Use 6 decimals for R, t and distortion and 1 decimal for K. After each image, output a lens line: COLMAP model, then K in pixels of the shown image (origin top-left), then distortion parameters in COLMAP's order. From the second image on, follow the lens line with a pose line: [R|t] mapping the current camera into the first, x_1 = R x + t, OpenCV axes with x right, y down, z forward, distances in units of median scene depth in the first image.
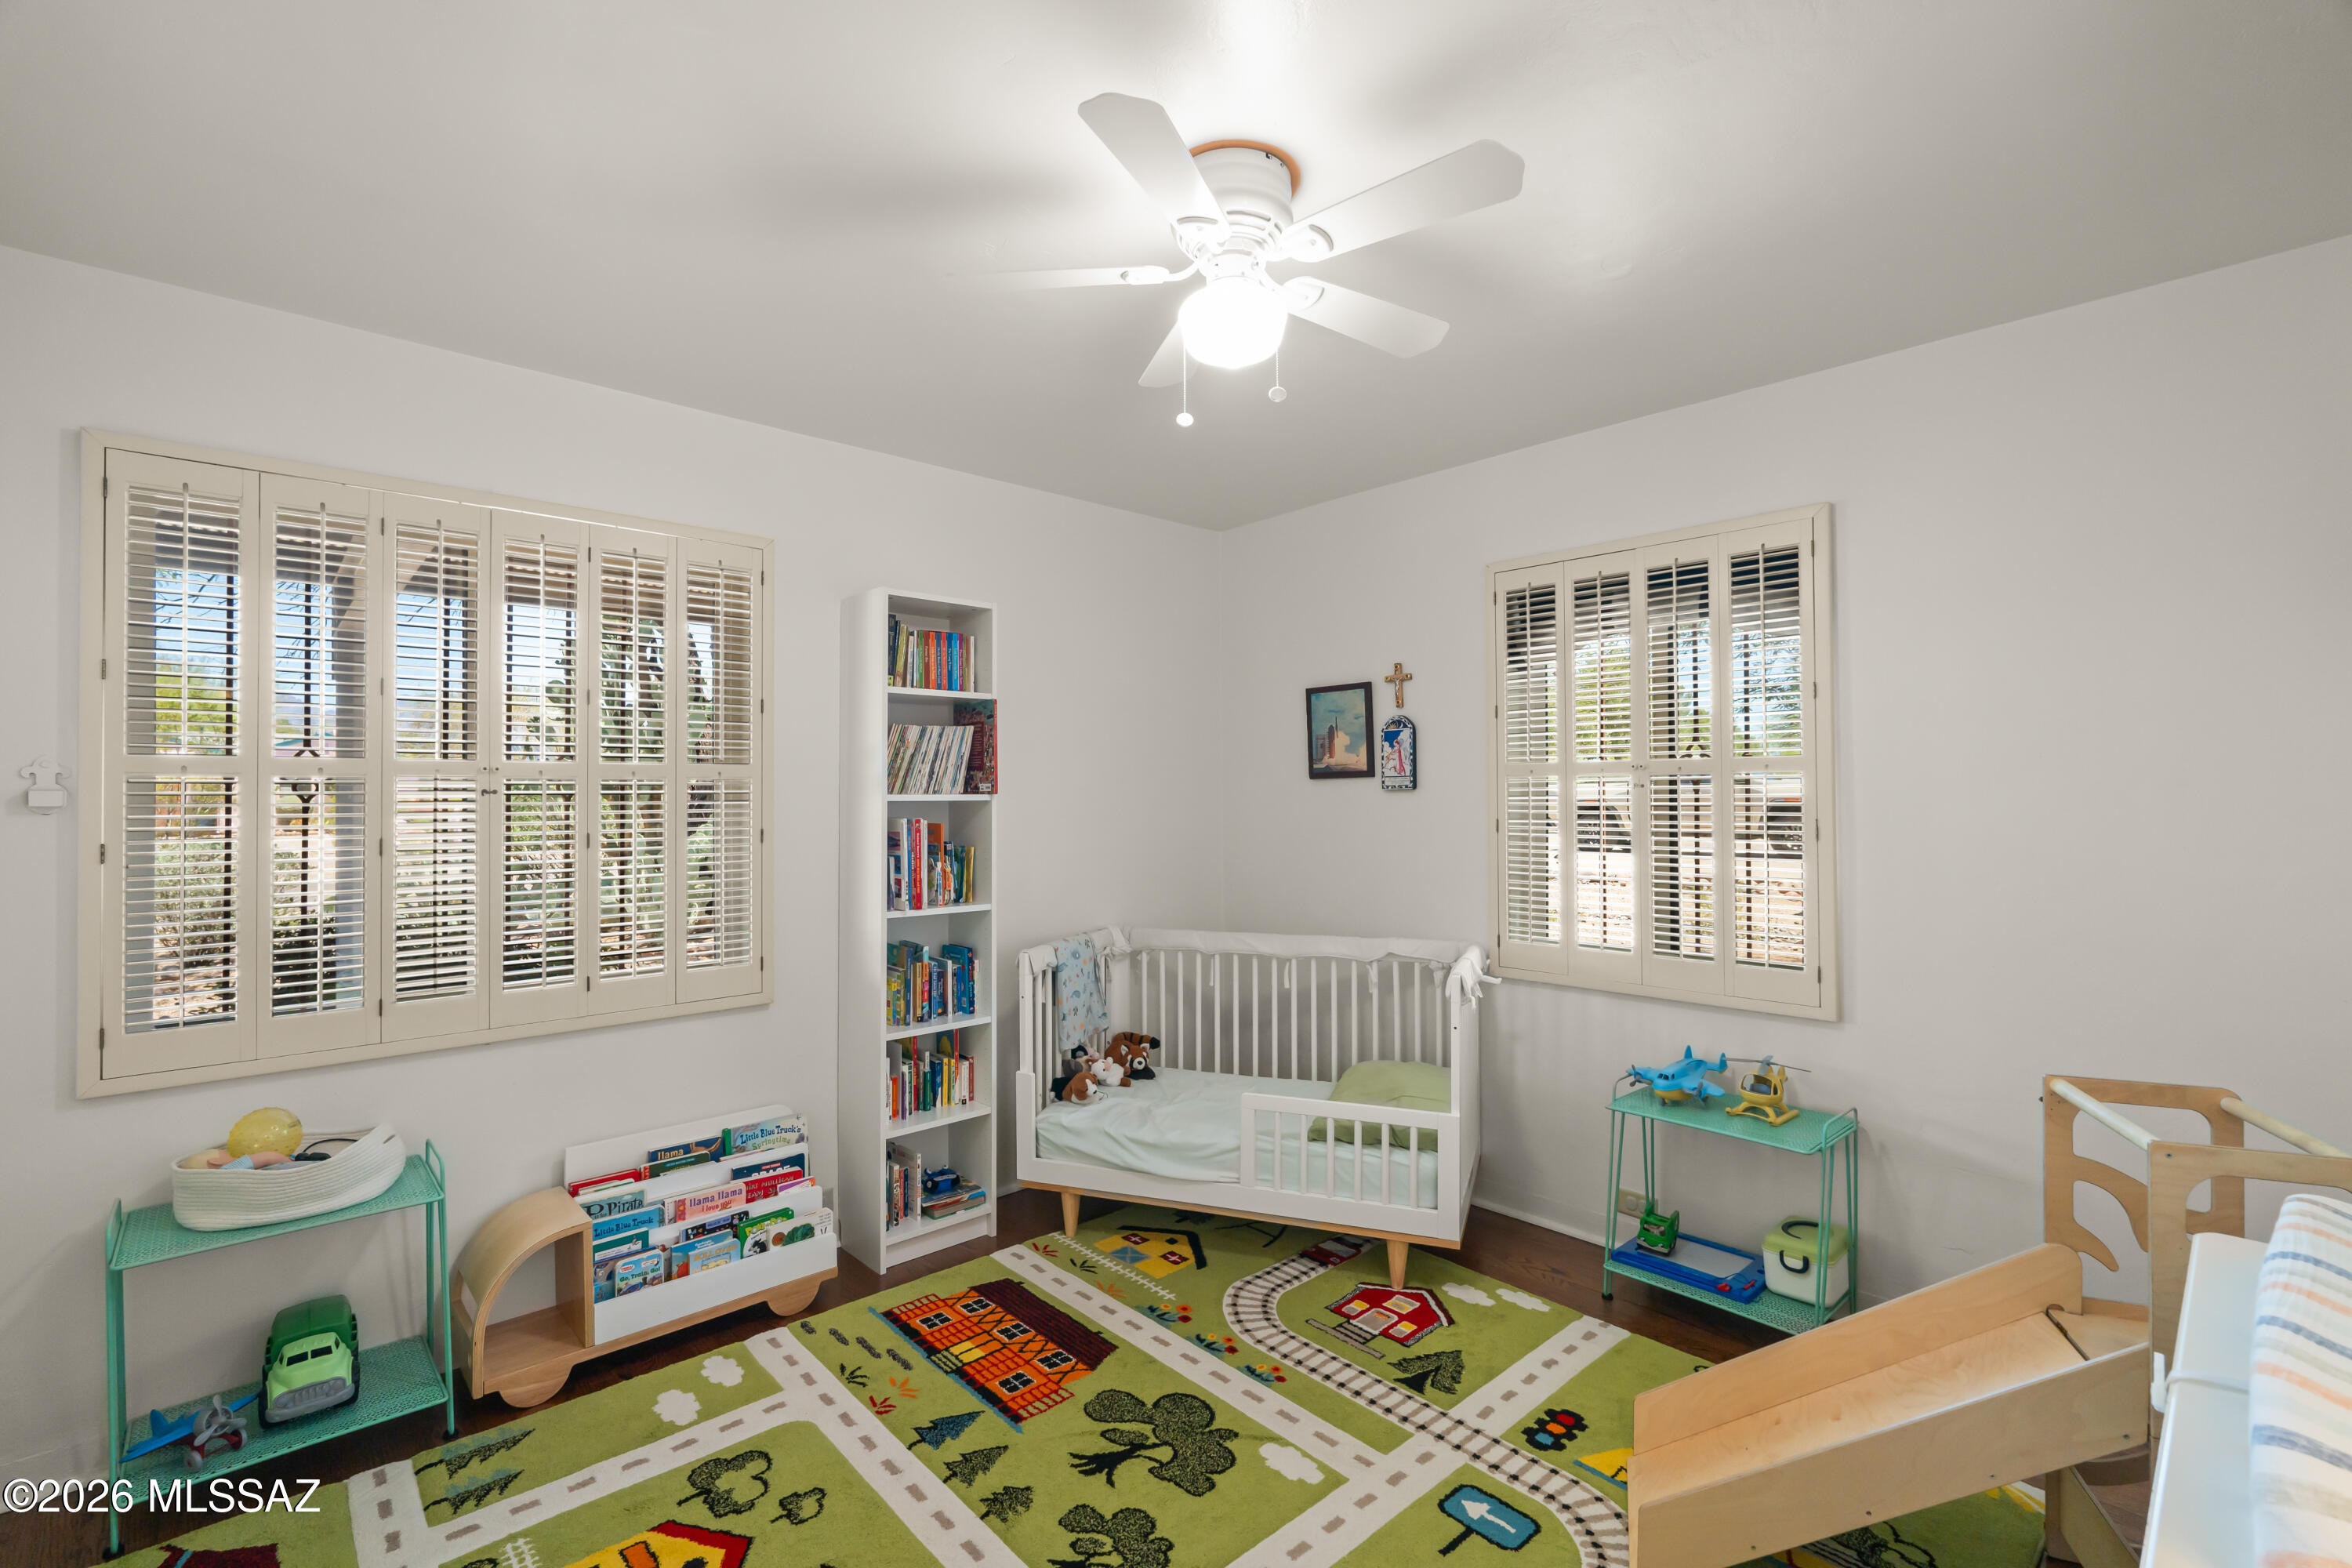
lens RADIAL K [[1041.3, 0, 1174.3], [0, 1041.3, 814.8], [0, 0, 1]] dist [-0.005391, 0.000811]
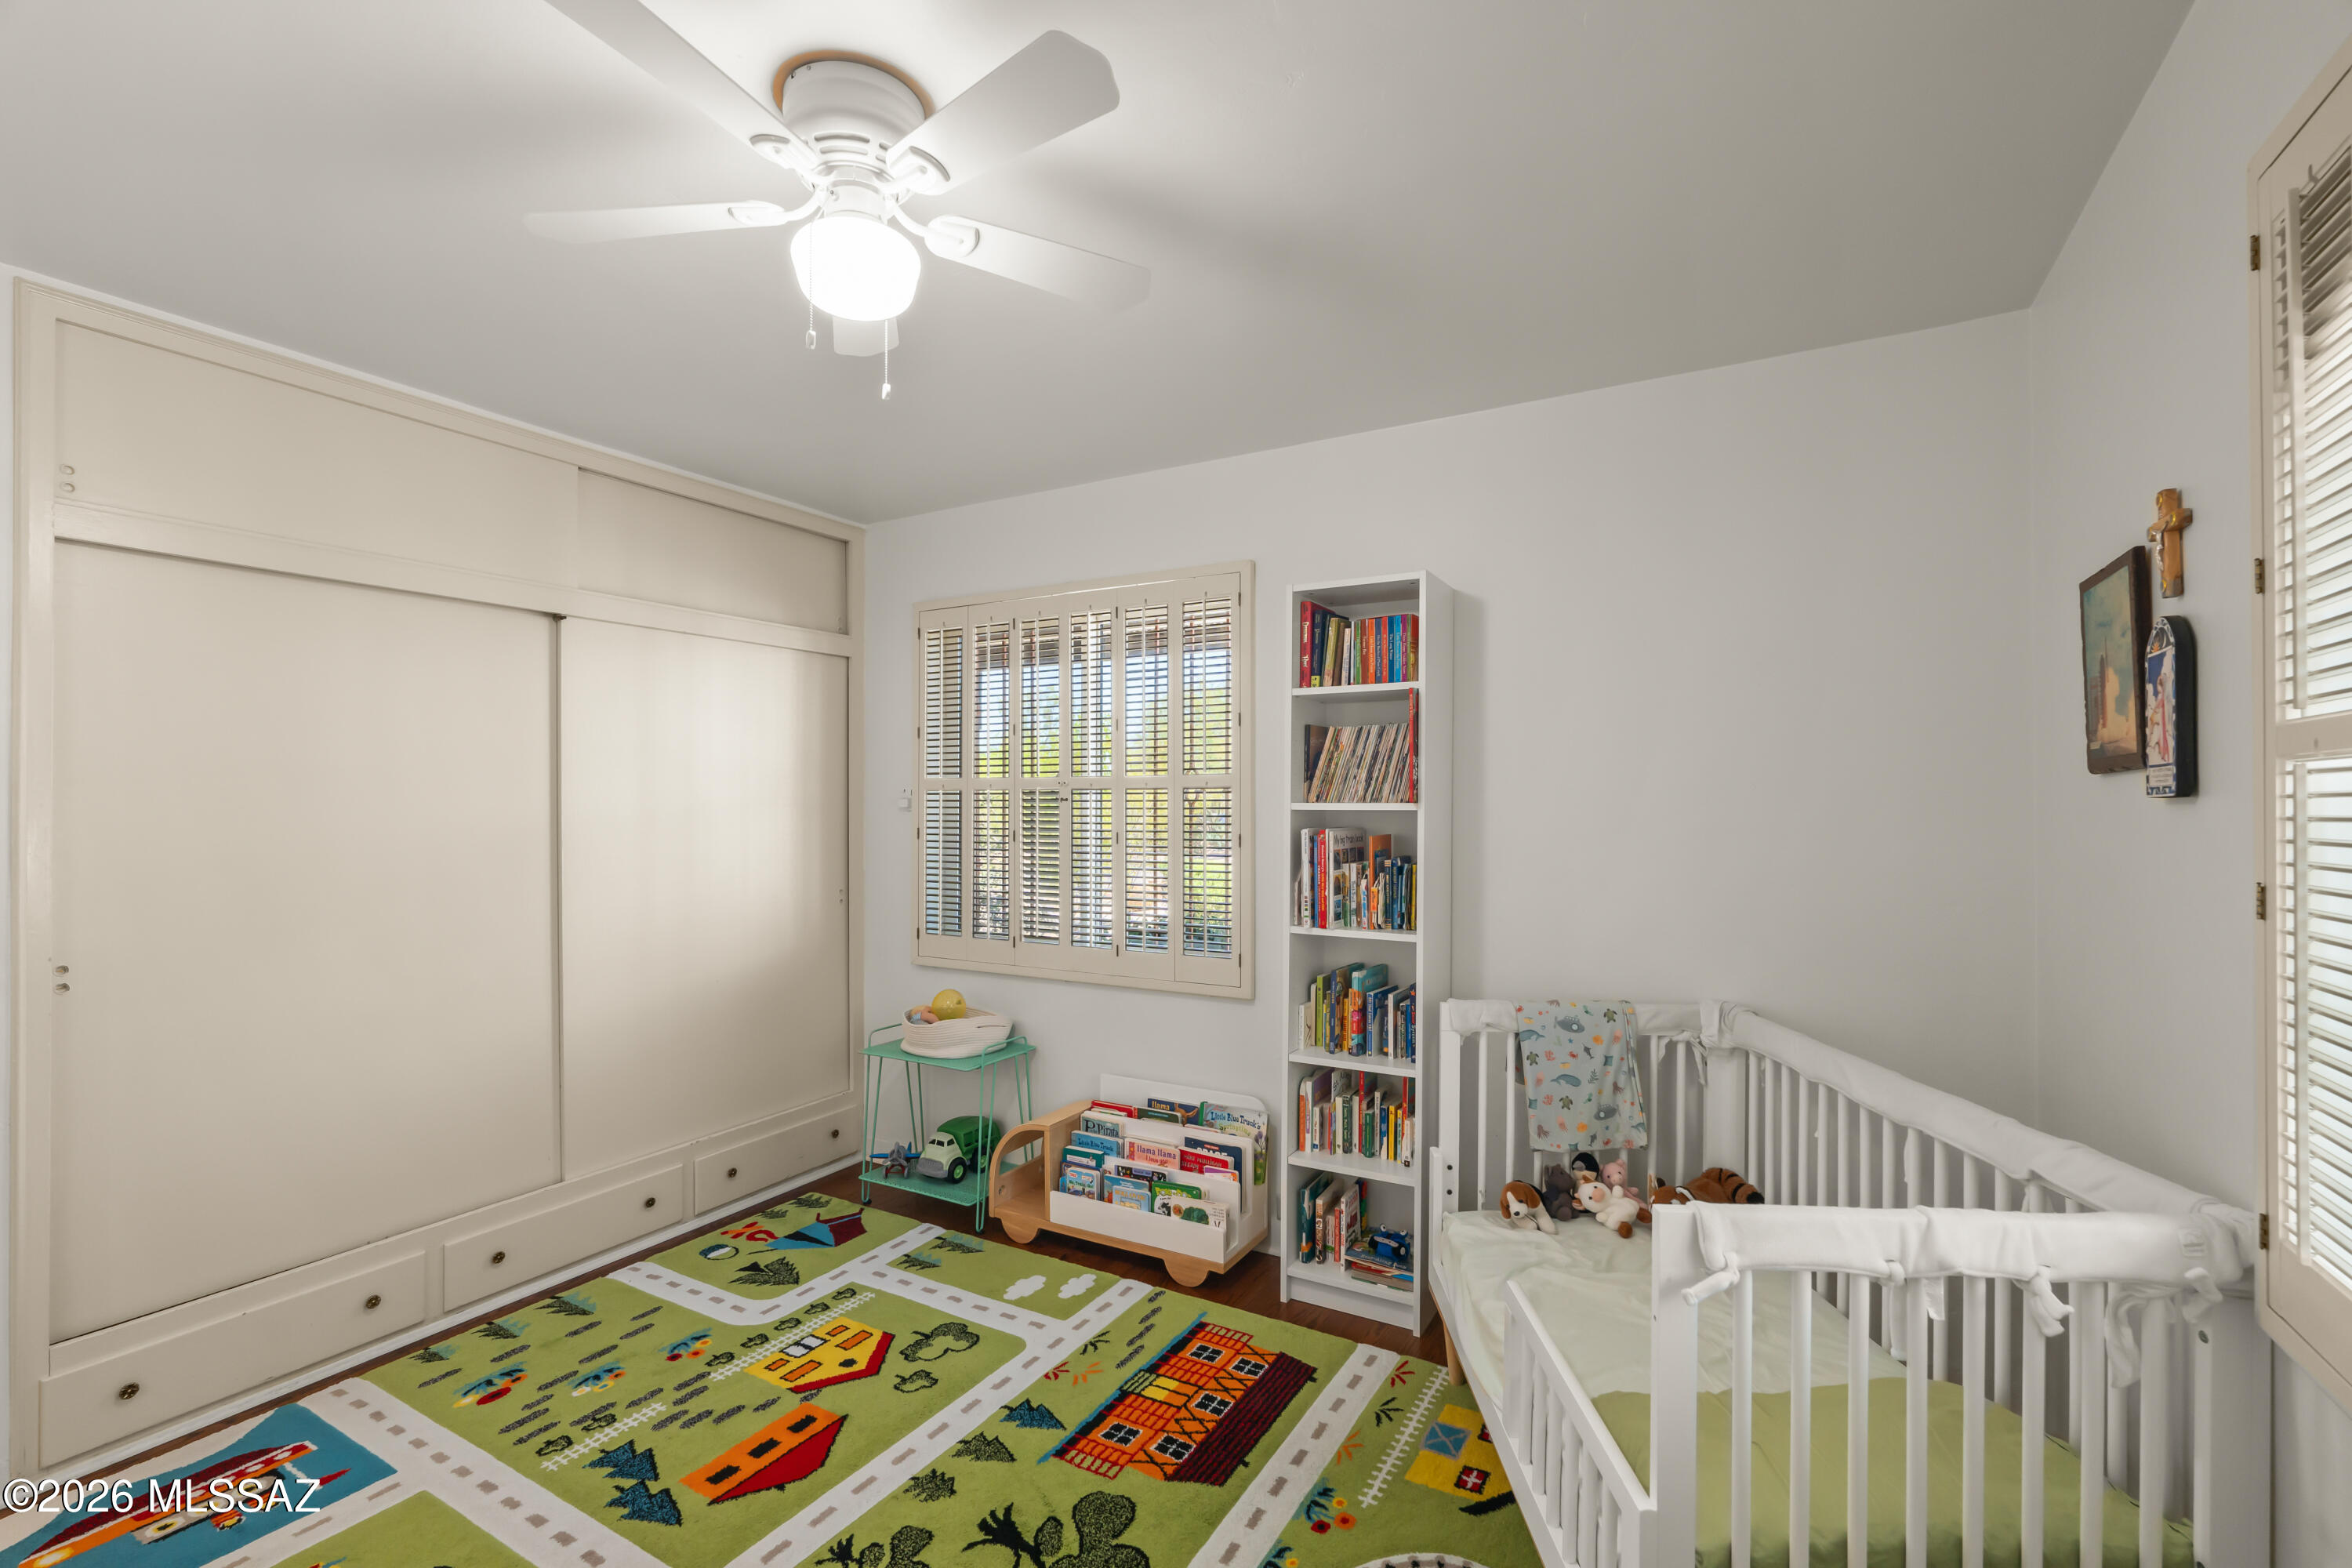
lens RADIAL K [[1041.3, 0, 1174.3], [0, 1041.3, 814.8], [0, 0, 1]] dist [-0.005391, 0.000811]
pose [[0.295224, 0.018198, -0.955255, 0.682562], [-0.016972, 0.999761, 0.013800, -0.022484], [0.955277, 0.012138, 0.295462, 0.698789]]
